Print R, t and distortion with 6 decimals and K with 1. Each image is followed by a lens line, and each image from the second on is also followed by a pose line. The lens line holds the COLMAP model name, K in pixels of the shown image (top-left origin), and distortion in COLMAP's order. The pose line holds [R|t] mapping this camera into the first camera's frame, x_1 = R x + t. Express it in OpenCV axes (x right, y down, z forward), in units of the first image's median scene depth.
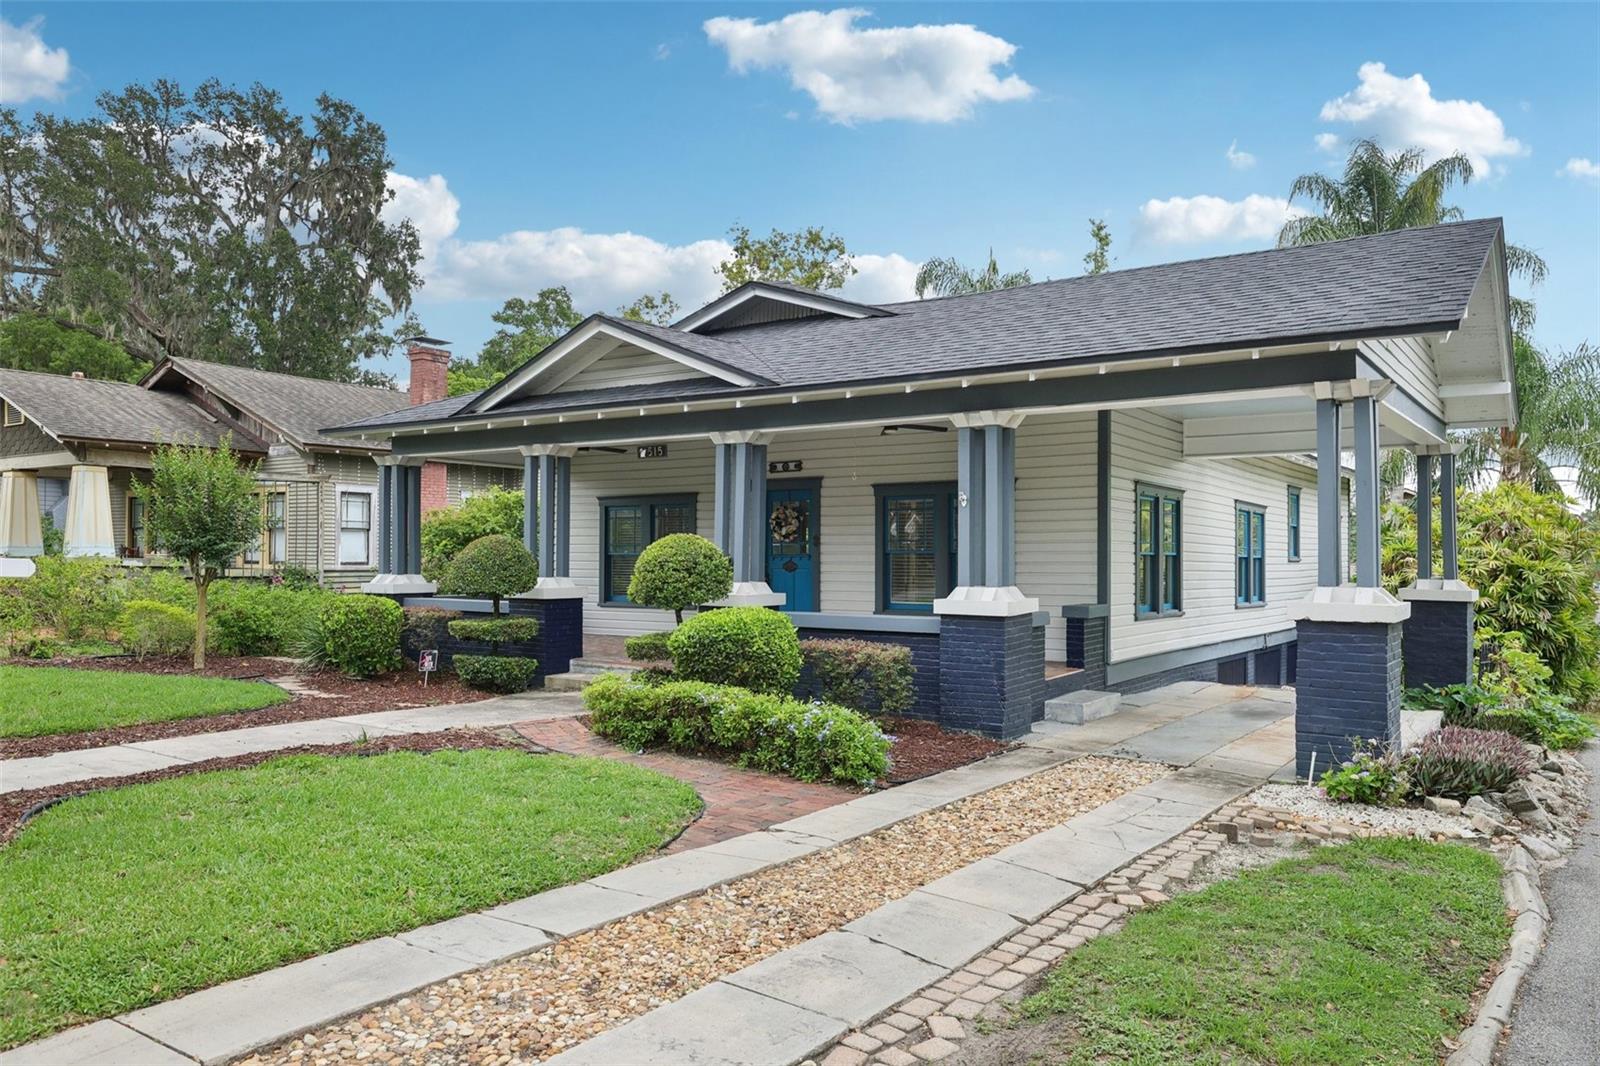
lens RADIAL K [[1187.0, 0, 800.1], [0, 1187.0, 538.8], [0, 0, 1]] dist [-0.003164, -0.001877]
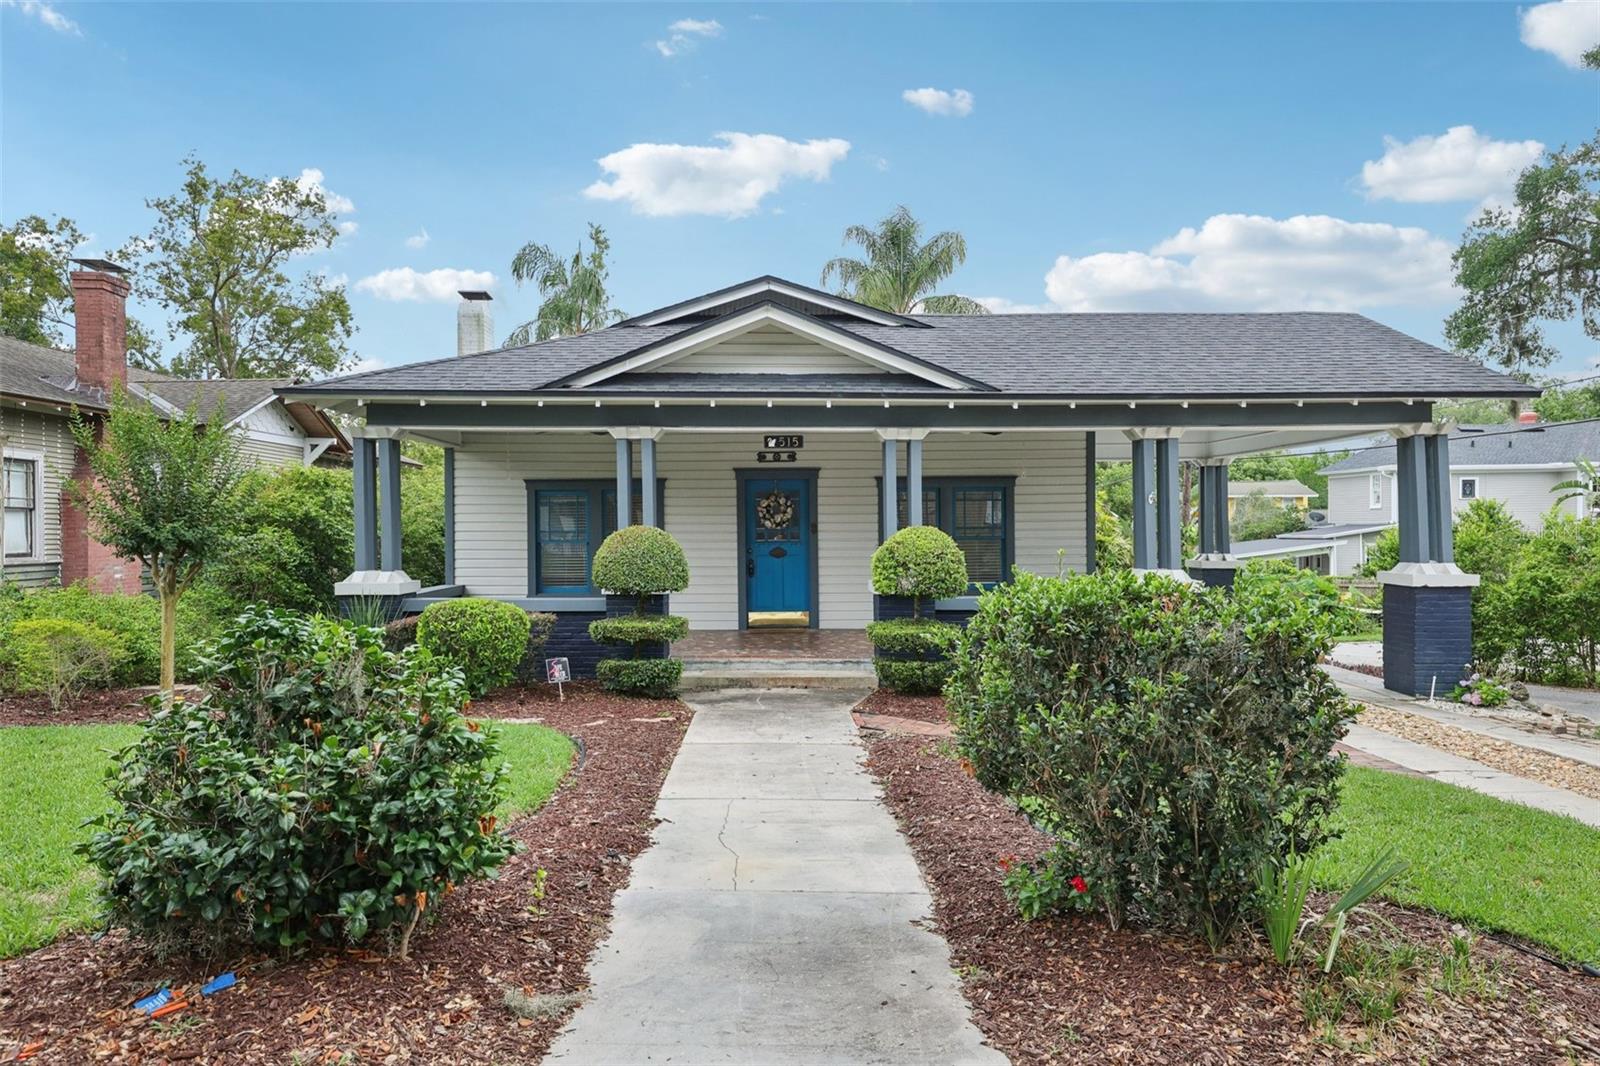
lens RADIAL K [[1069.7, 0, 805.7], [0, 1069.7, 540.8], [0, 0, 1]] dist [0.032906, 0.007977]
pose [[0.801117, -0.013844, 0.598347, -0.603076], [-0.004262, 0.999575, 0.028834, -0.015433], [-0.598492, -0.025649, 0.800718, 0.249810]]
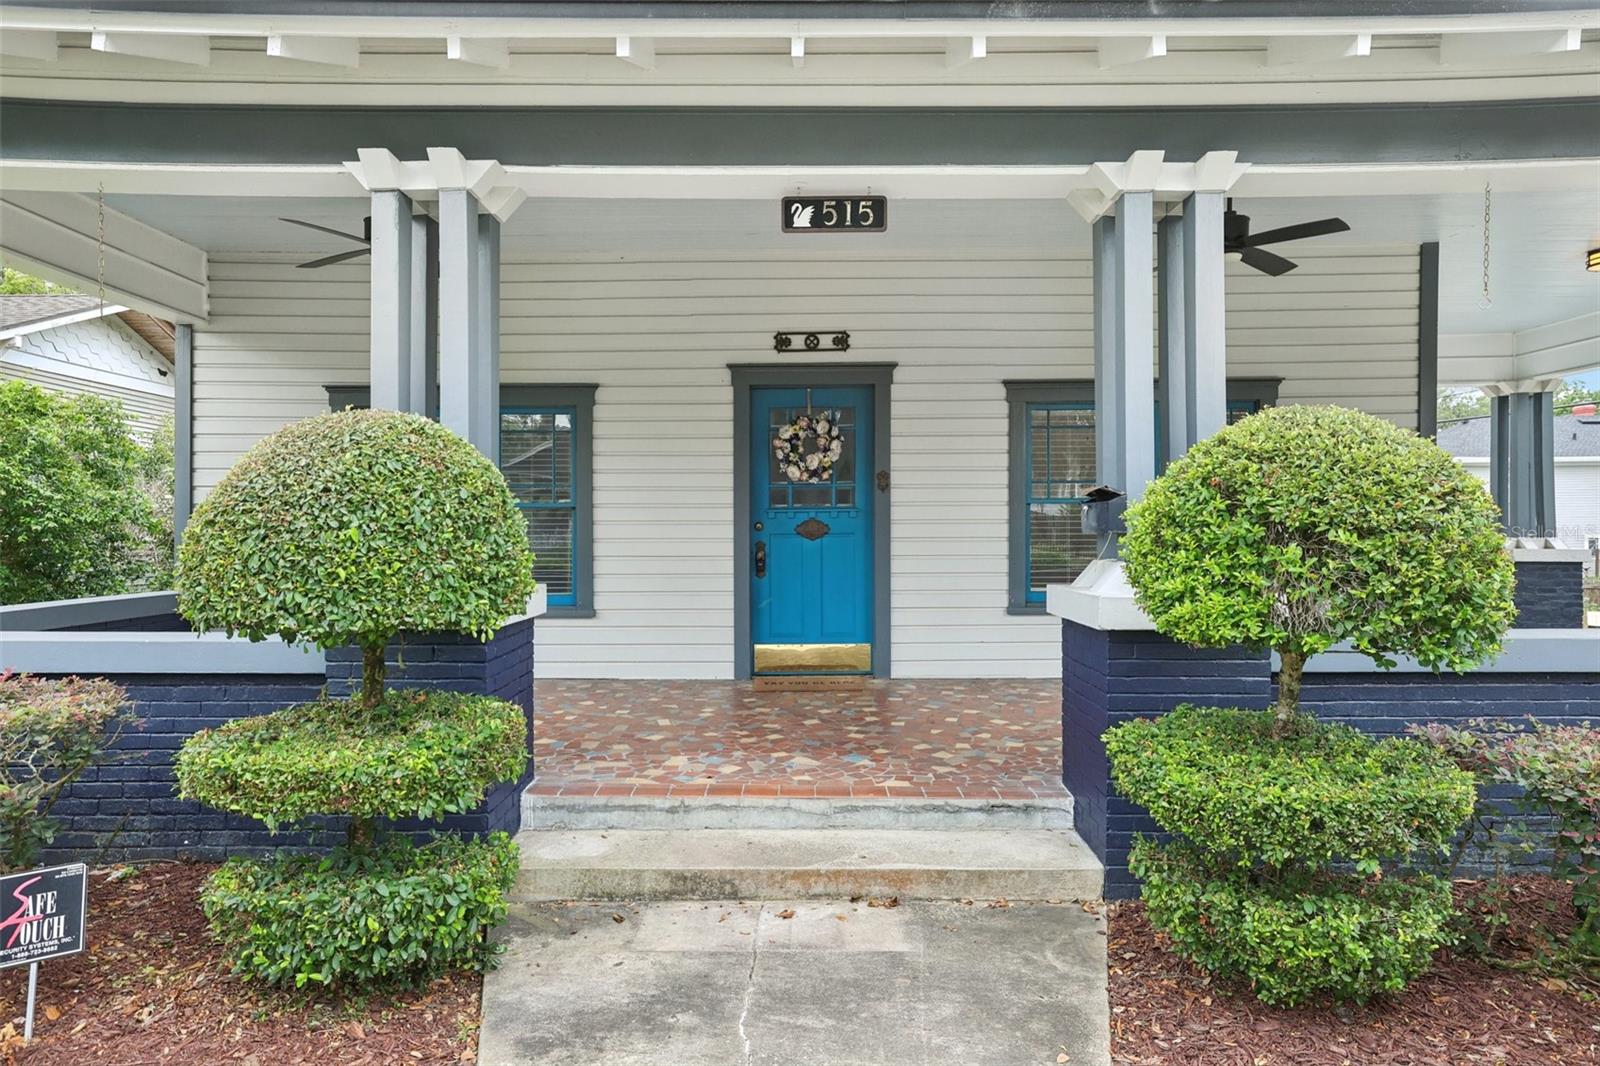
lens RADIAL K [[920.2, 0, 794.3], [0, 920.2, 521.4], [0, 0, 1]] dist [-0.007110, -0.001629]
pose [[0.826402, -0.000302, 0.563081, -0.274497], [-0.005280, 0.999952, 0.008287, 0.018461], [-0.563056, -0.009821, 0.826360, 0.716335]]
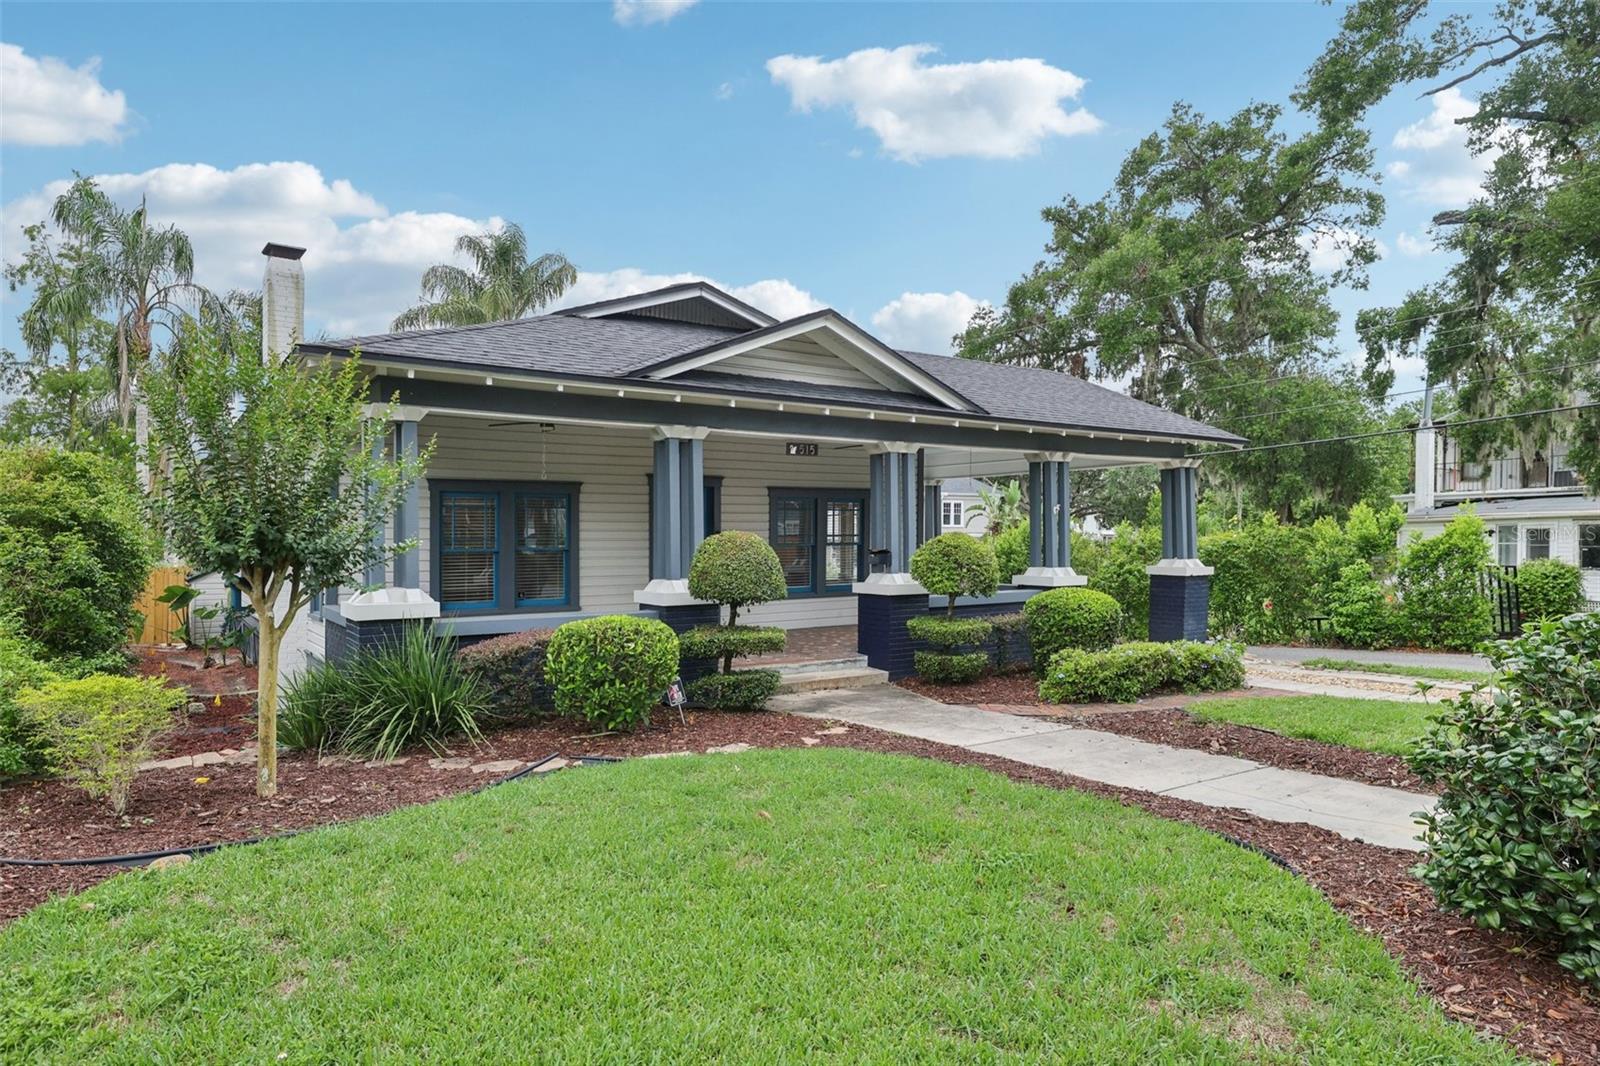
lens RADIAL K [[967.7, 0, 788.8], [0, 967.7, 540.1], [0, 0, 1]] dist [0.010146, 0.000321]
pose [[0.343680, -0.009768, 0.939036, -0.844154], [-0.010728, 0.999840, 0.014327, -0.007097], [-0.939026, -0.014998, 0.343520, 0.674866]]
